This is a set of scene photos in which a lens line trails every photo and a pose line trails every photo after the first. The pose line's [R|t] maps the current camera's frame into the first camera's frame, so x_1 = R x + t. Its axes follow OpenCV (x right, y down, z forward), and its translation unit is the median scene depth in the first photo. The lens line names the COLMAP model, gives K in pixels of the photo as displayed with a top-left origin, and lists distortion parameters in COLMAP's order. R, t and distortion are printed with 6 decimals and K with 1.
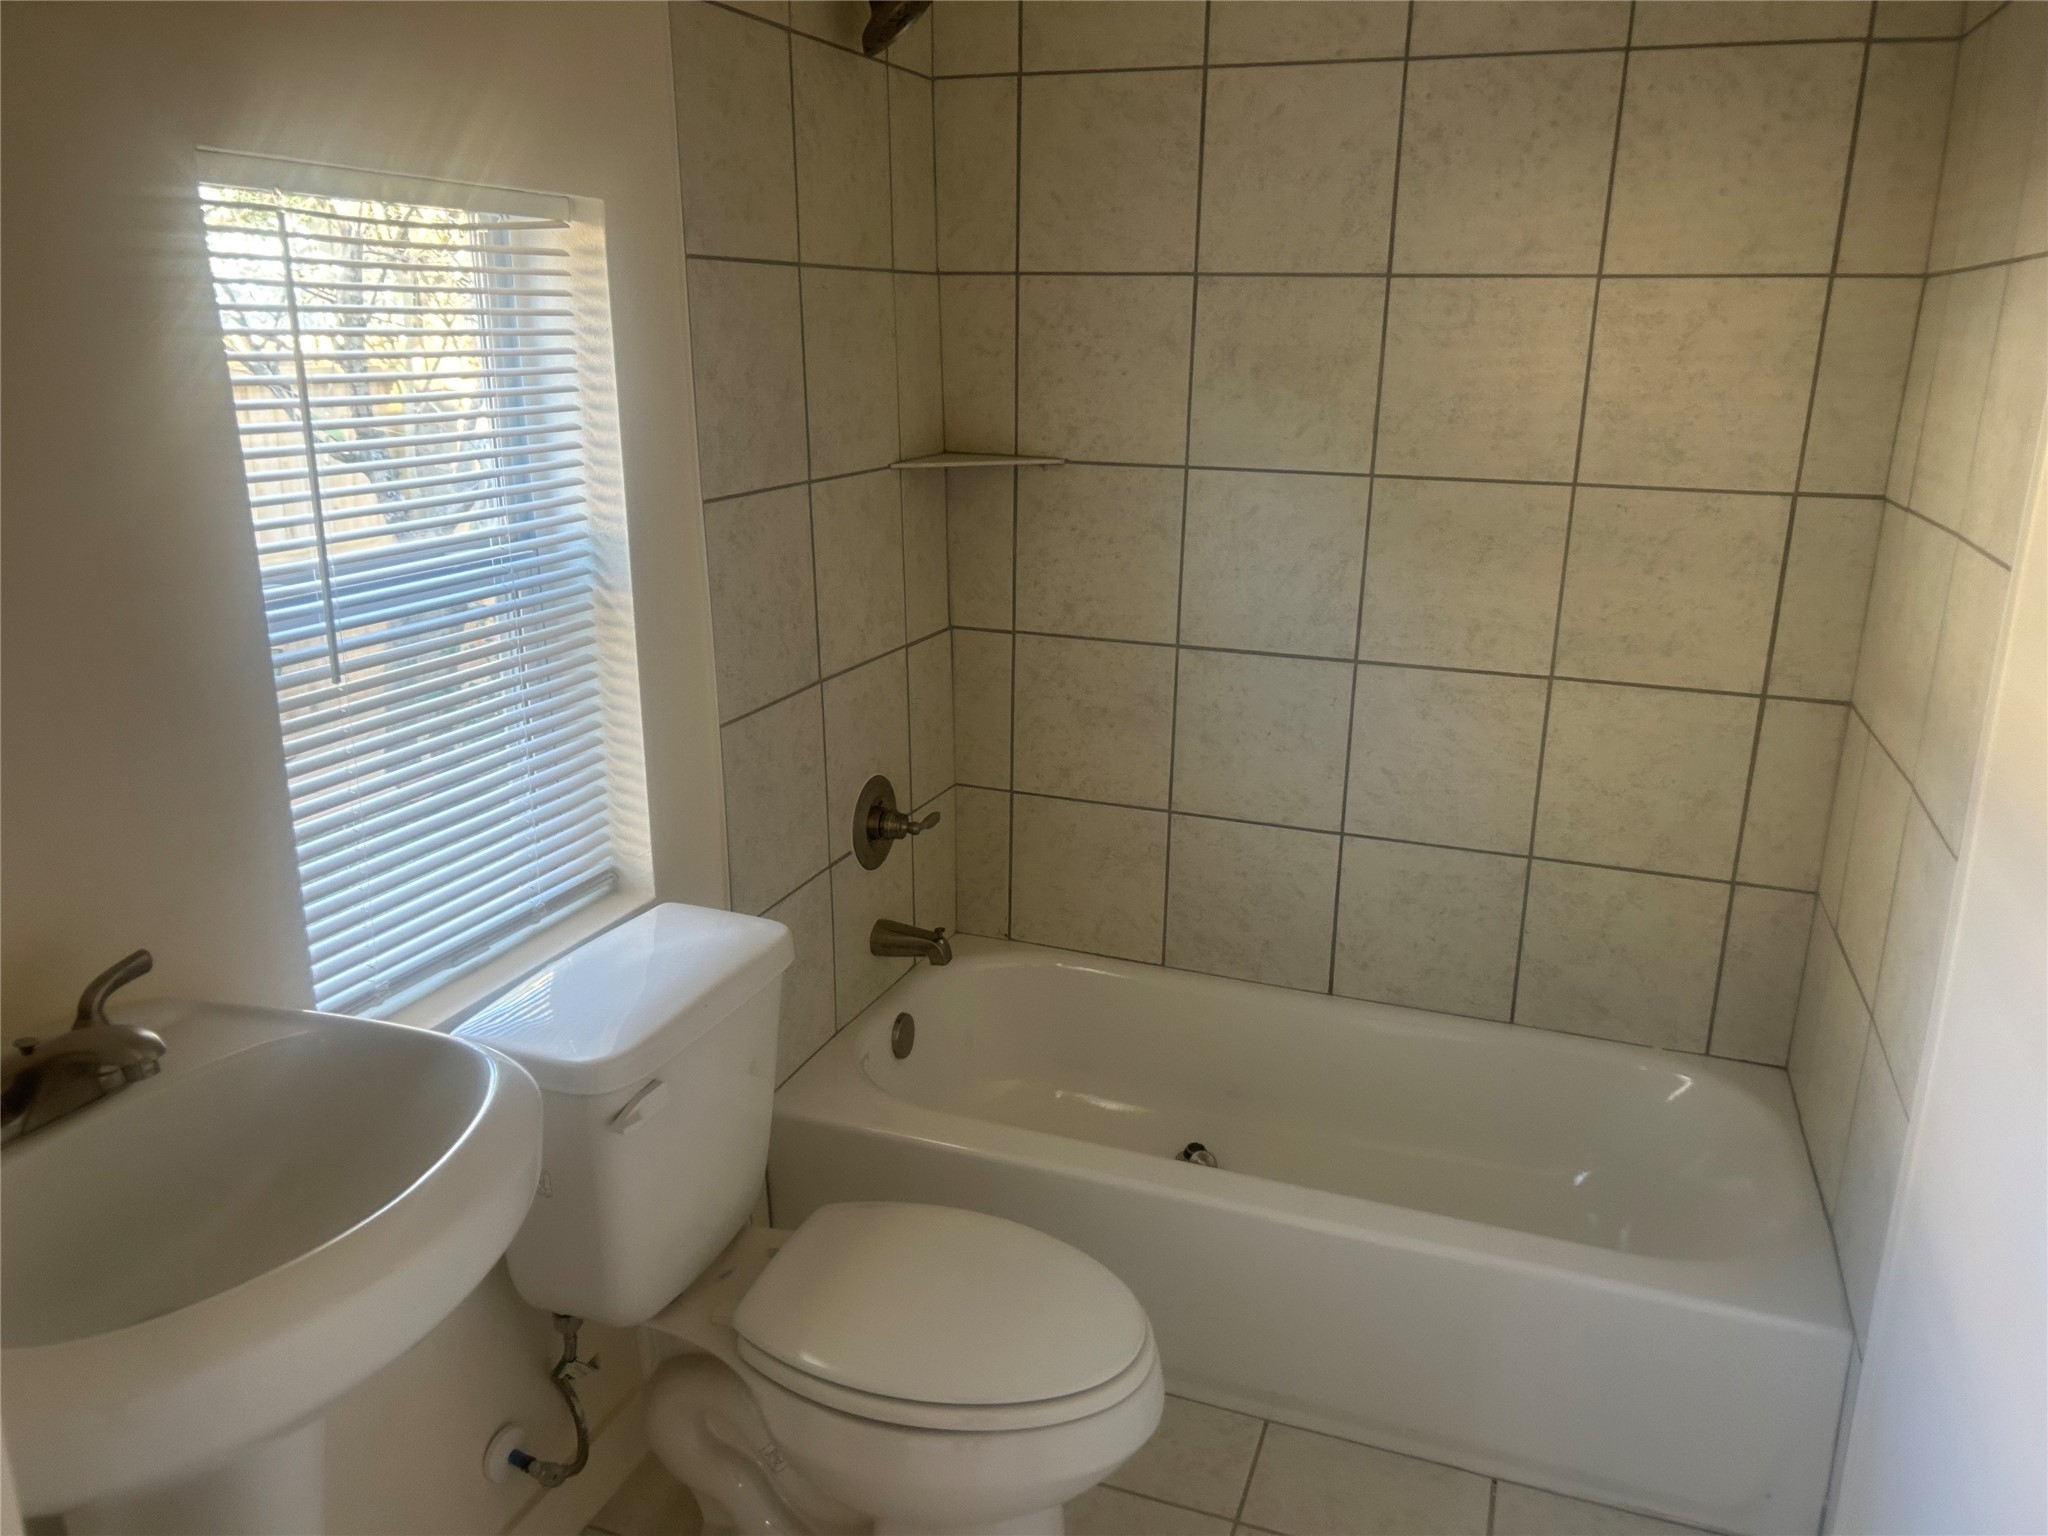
lens RADIAL K [[1551.2, 0, 1022.4], [0, 1551.2, 777.7], [0, 0, 1]] dist [0.049144, -0.015561]
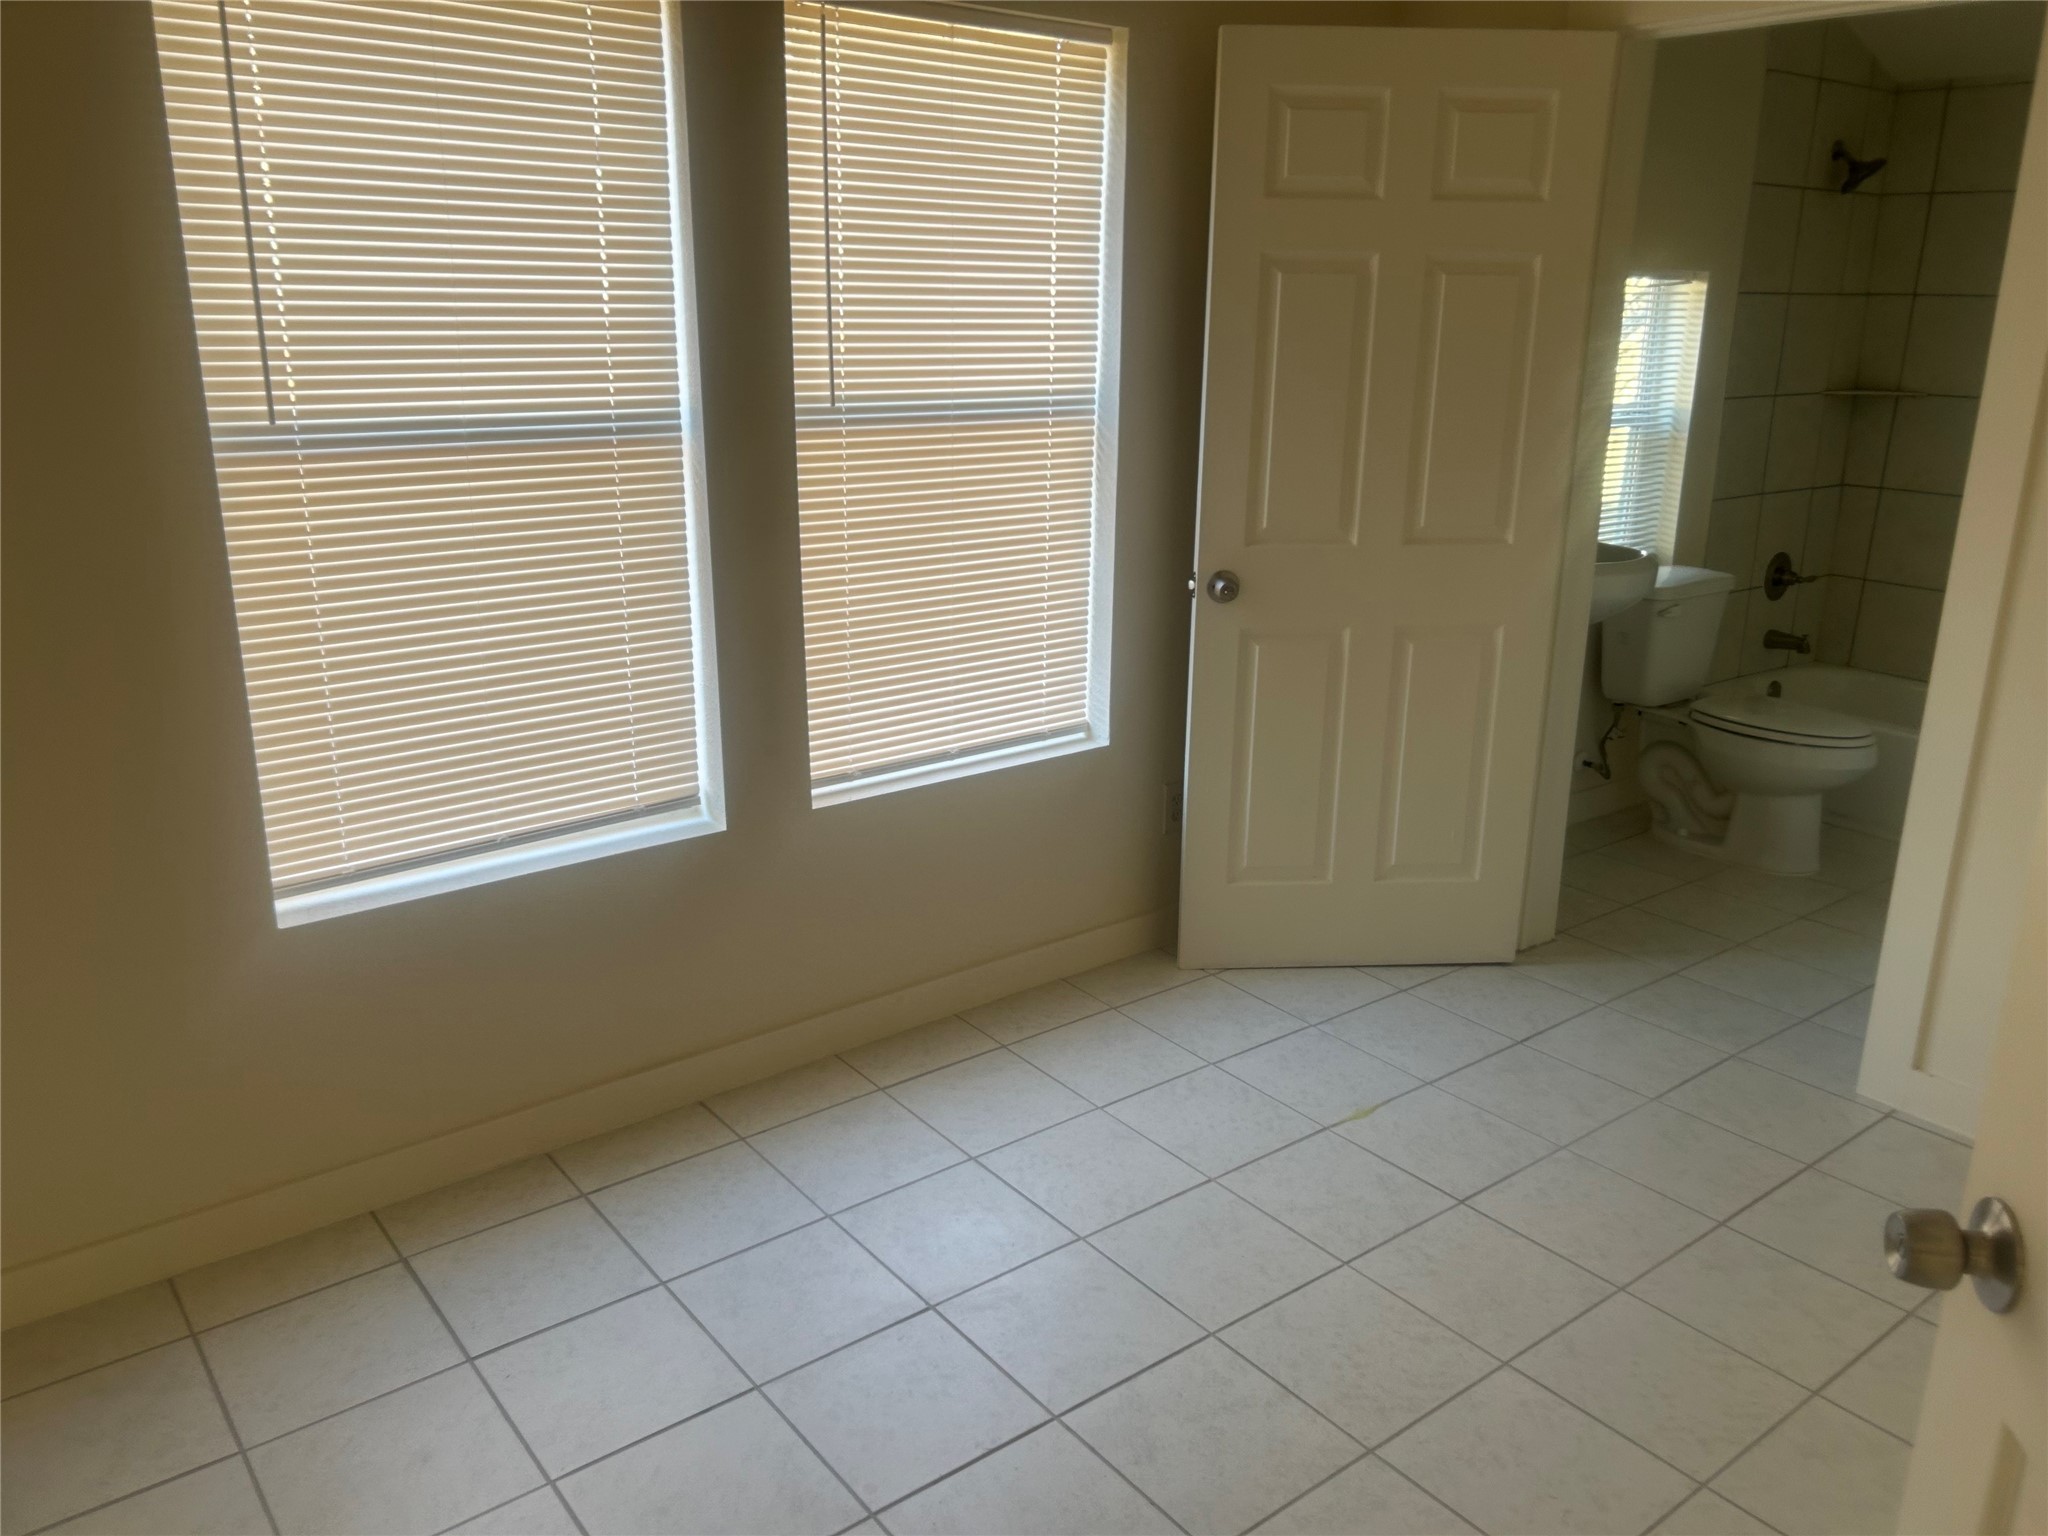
lens RADIAL K [[1551.2, 0, 1025.9], [0, 1551.2, 754.2], [0, 0, 1]] dist [0.049144, -0.015561]
pose [[0.849885, 0.149733, -0.505248, 0.129238], [-0.153395, 0.987558, 0.034640, 0.324549], [0.504148, 0.048062, 0.862279, -1.152435]]
